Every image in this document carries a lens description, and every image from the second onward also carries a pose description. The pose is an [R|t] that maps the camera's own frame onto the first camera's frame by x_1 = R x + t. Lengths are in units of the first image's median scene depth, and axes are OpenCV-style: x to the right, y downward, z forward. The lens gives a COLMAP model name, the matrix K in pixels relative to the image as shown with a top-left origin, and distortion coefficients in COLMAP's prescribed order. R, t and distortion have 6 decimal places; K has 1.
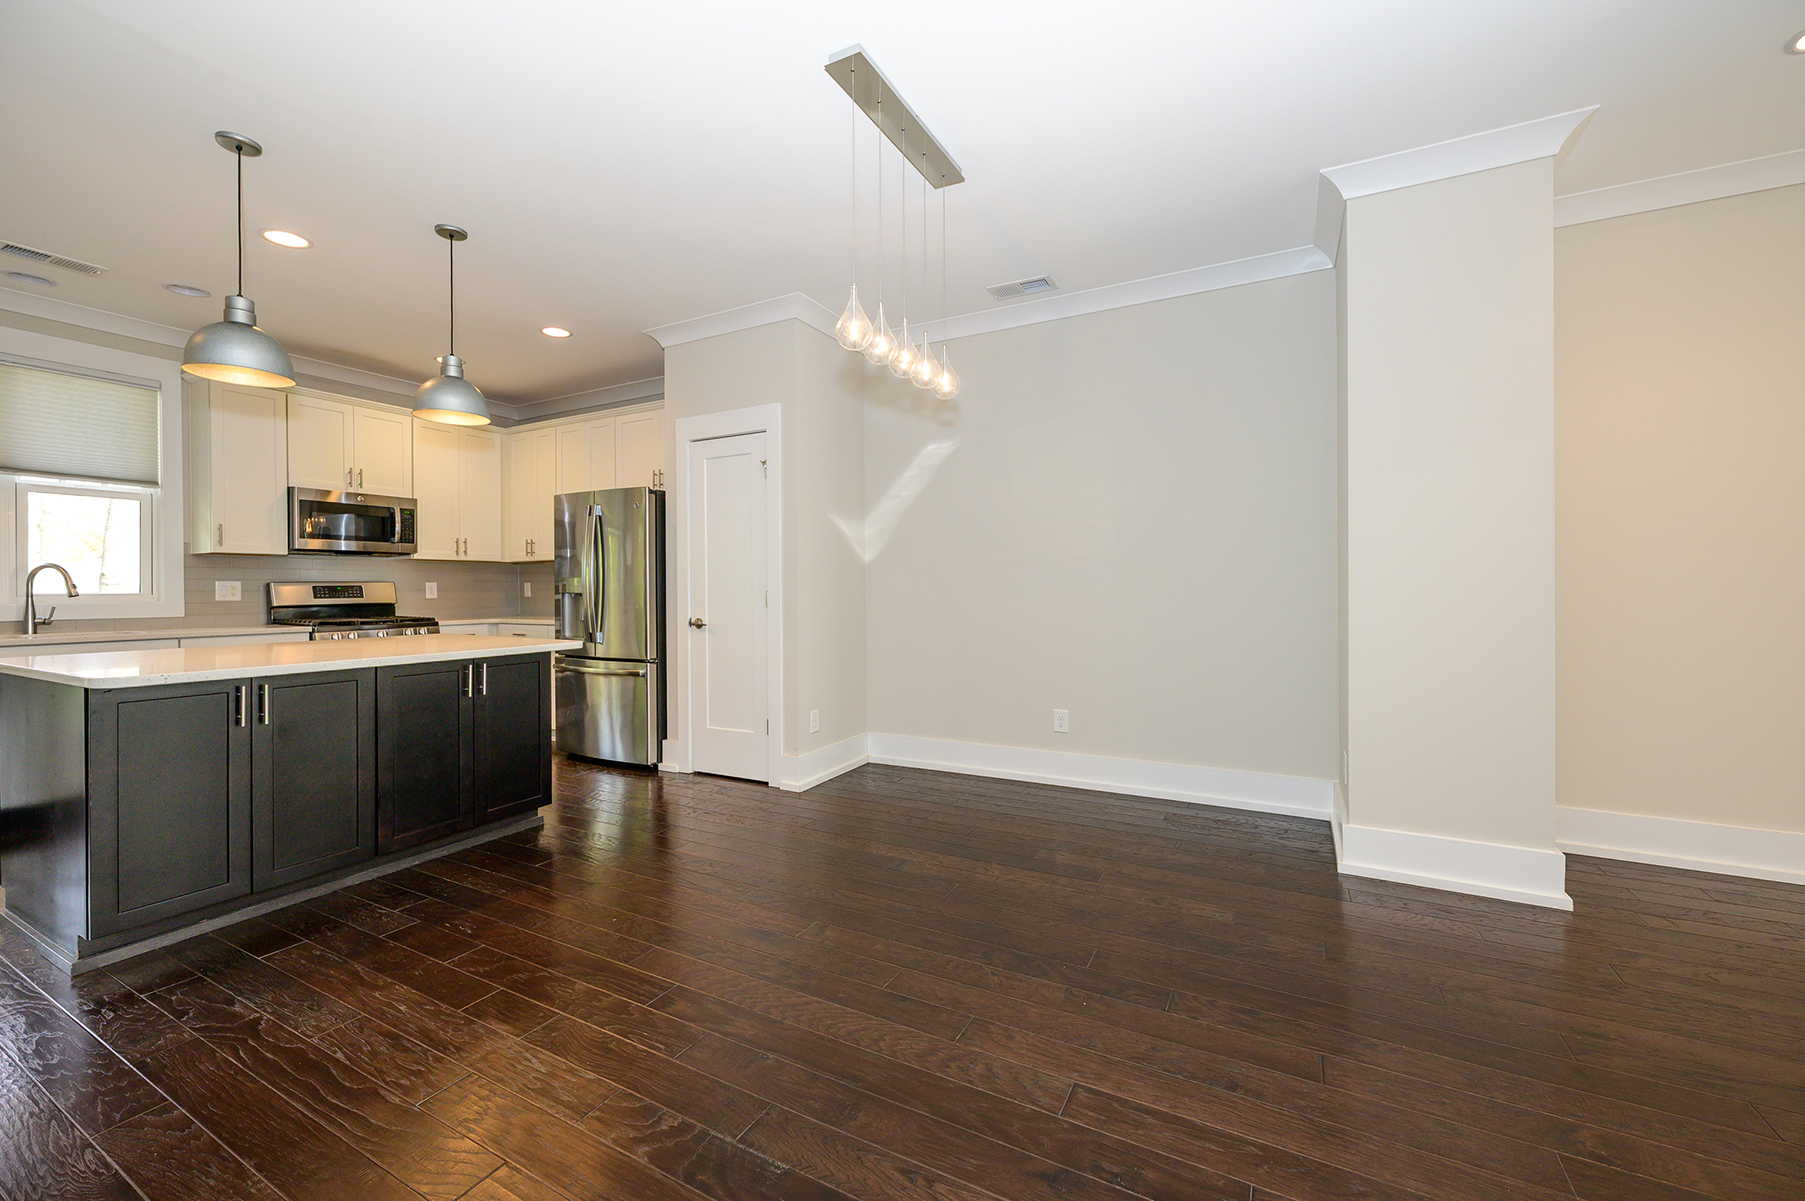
lens RADIAL K [[715.5, 0, 908.2], [0, 715.5, 591.5], [0, 0, 1]] dist [-0.002652, 0.000641]
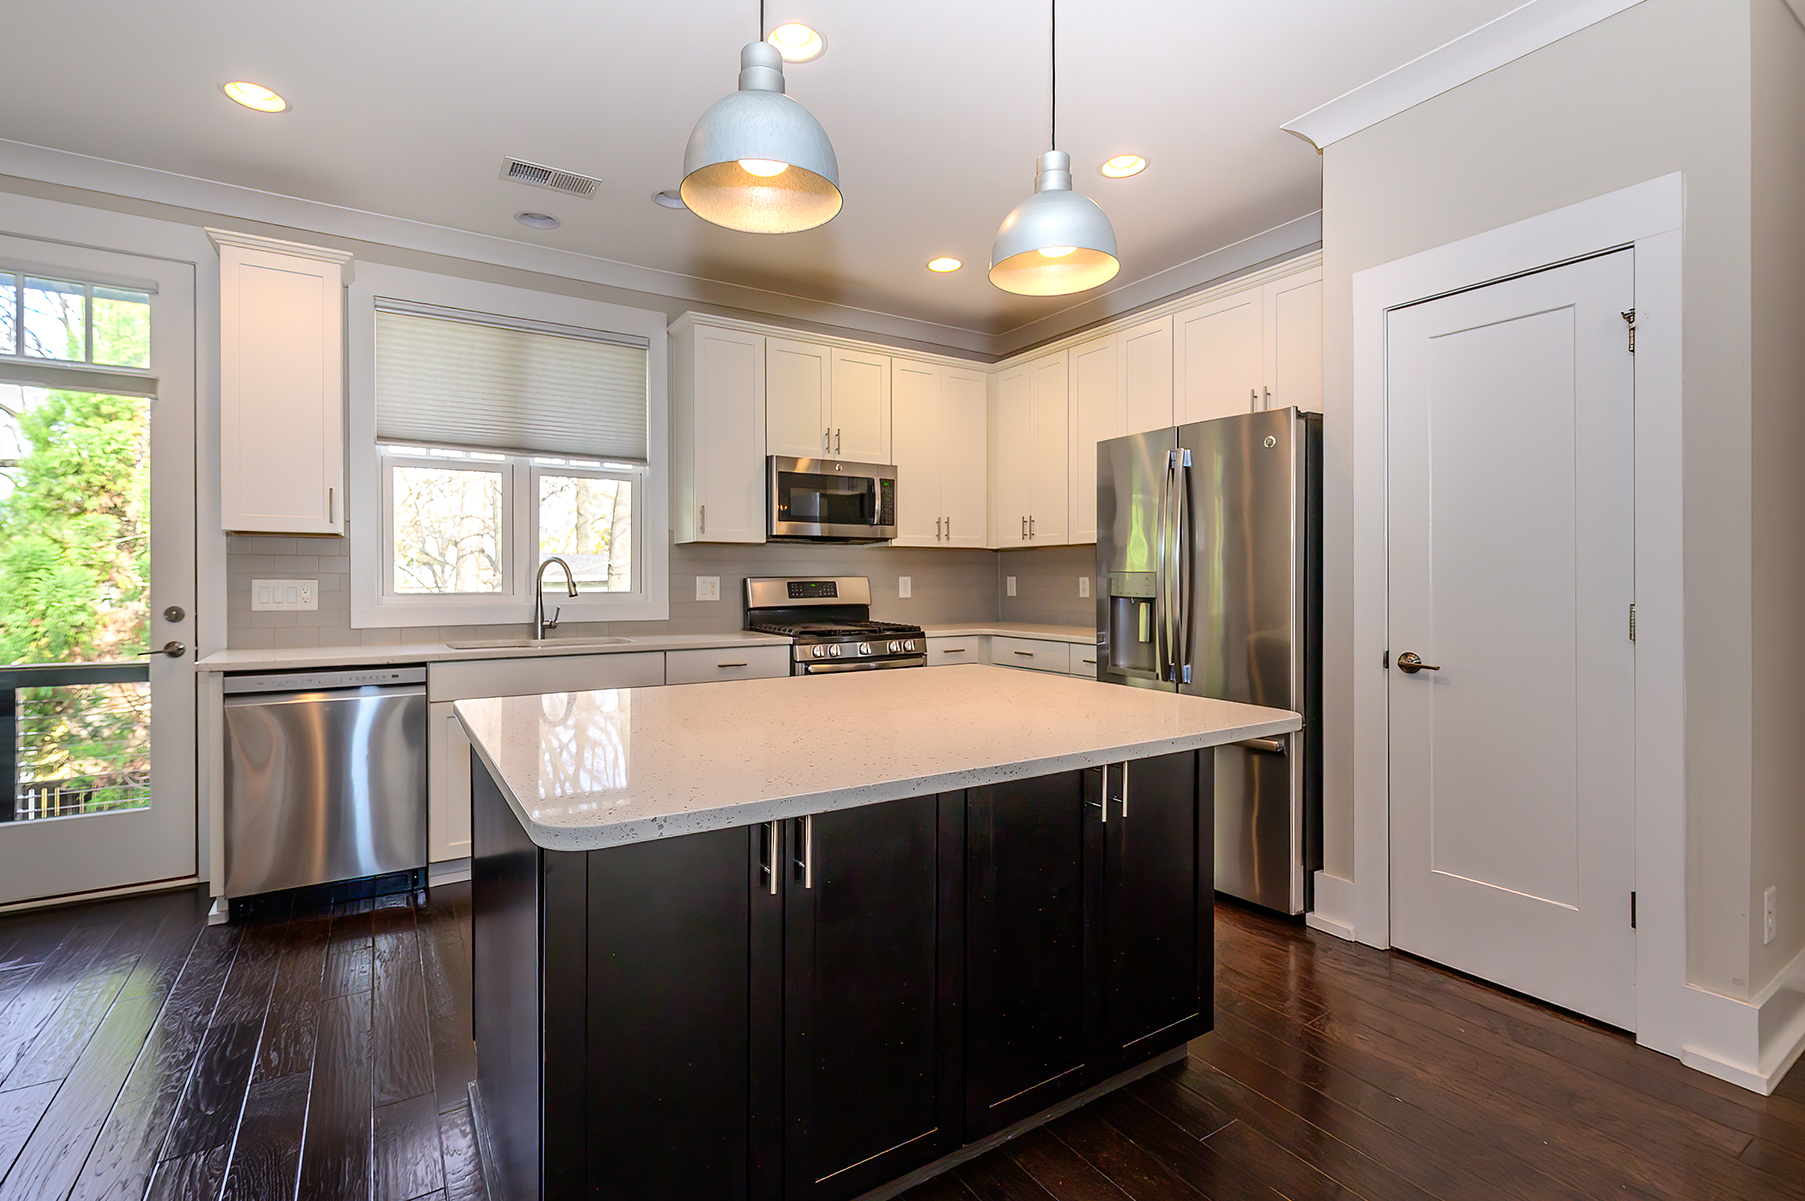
lens RADIAL K [[818.1, 0, 886.1], [0, 818.1, 586.7], [0, 0, 1]] dist [-0.004715, 0.000586]
pose [[0.865529, 0.008353, -0.500789, -0.317608], [-0.005235, 0.999957, 0.007633, -0.011345], [0.500831, -0.003985, 0.865536, 0.302004]]
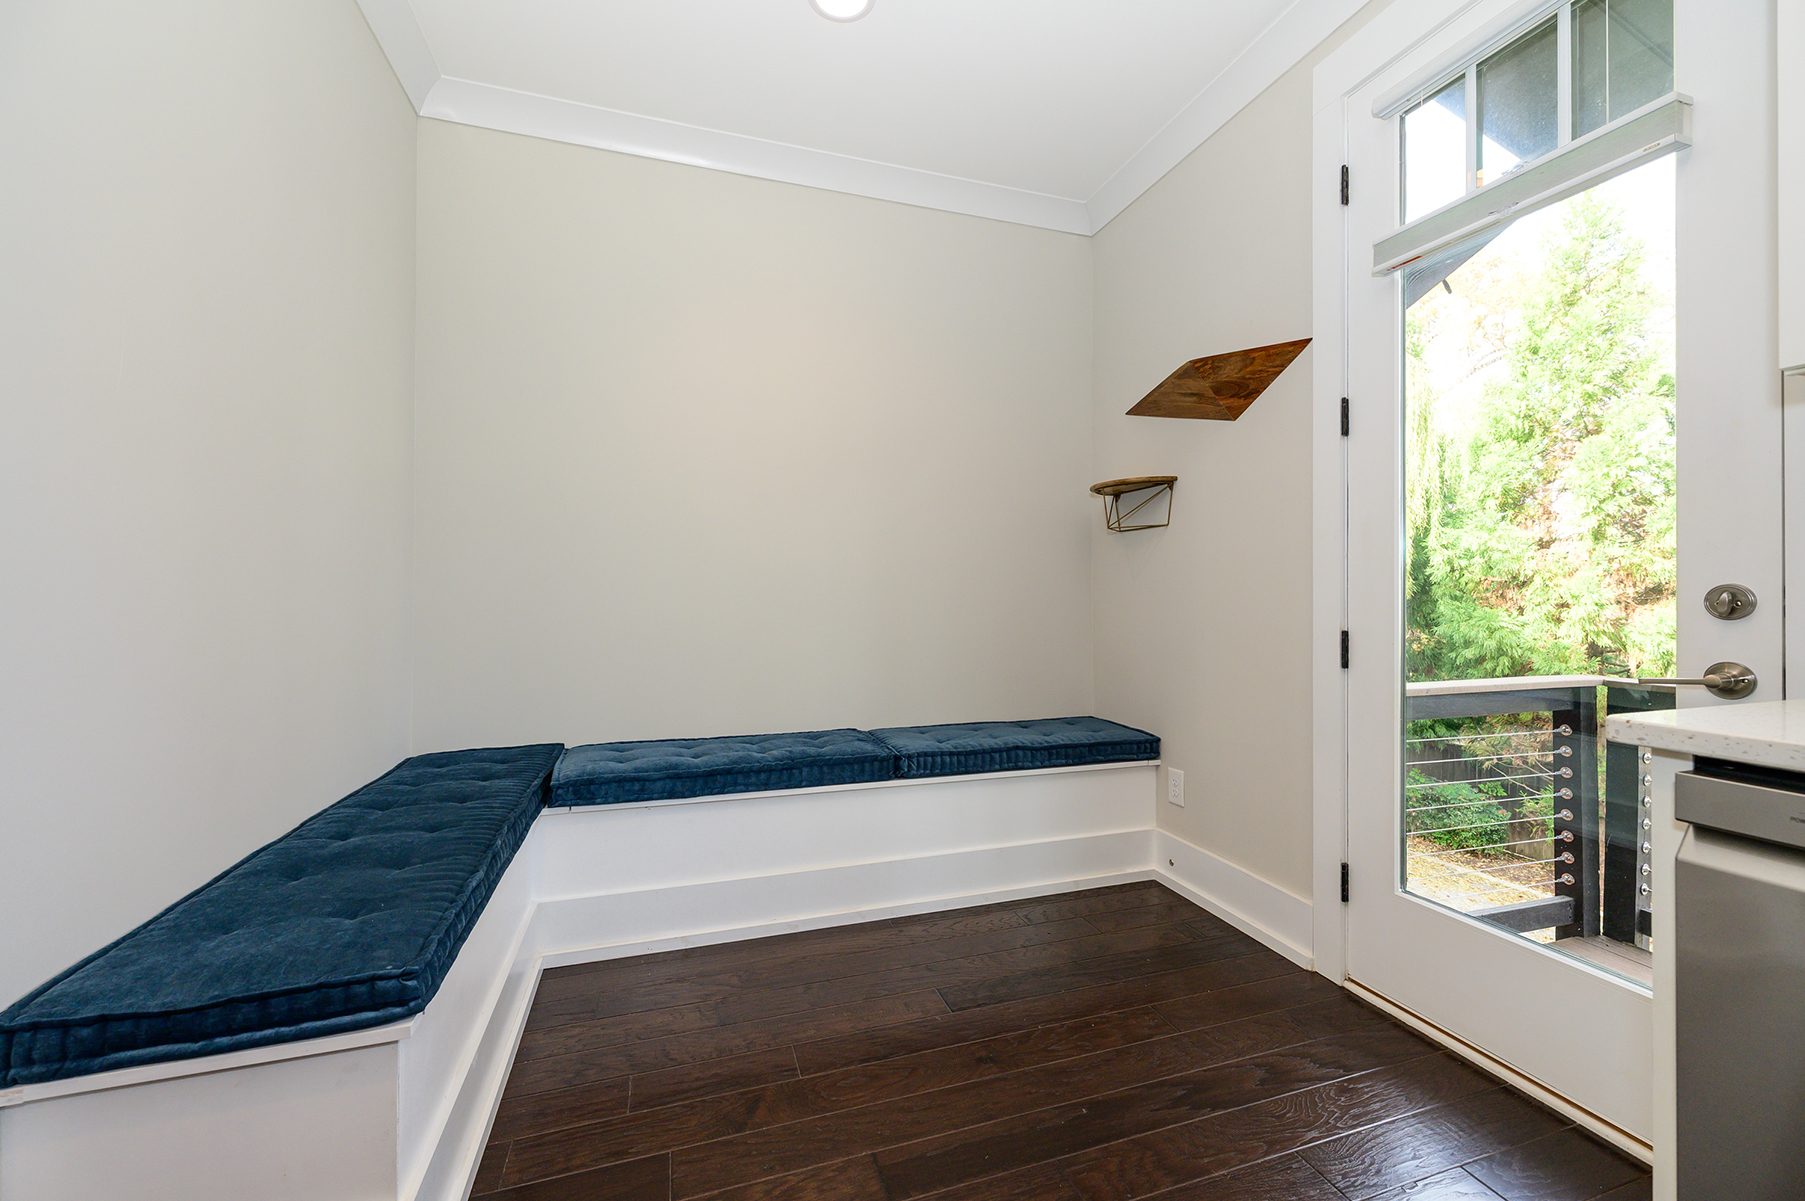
lens RADIAL K [[715.5, 0, 913.1], [0, 715.5, 586.2], [0, 0, 1]] dist [-0.002652, 0.000641]
pose [[-0.684007, -0.007612, -0.729436, -0.788784], [-0.005009, 0.999971, -0.005737, 0.018146], [0.729458, -0.000271, -0.684025, 0.564395]]
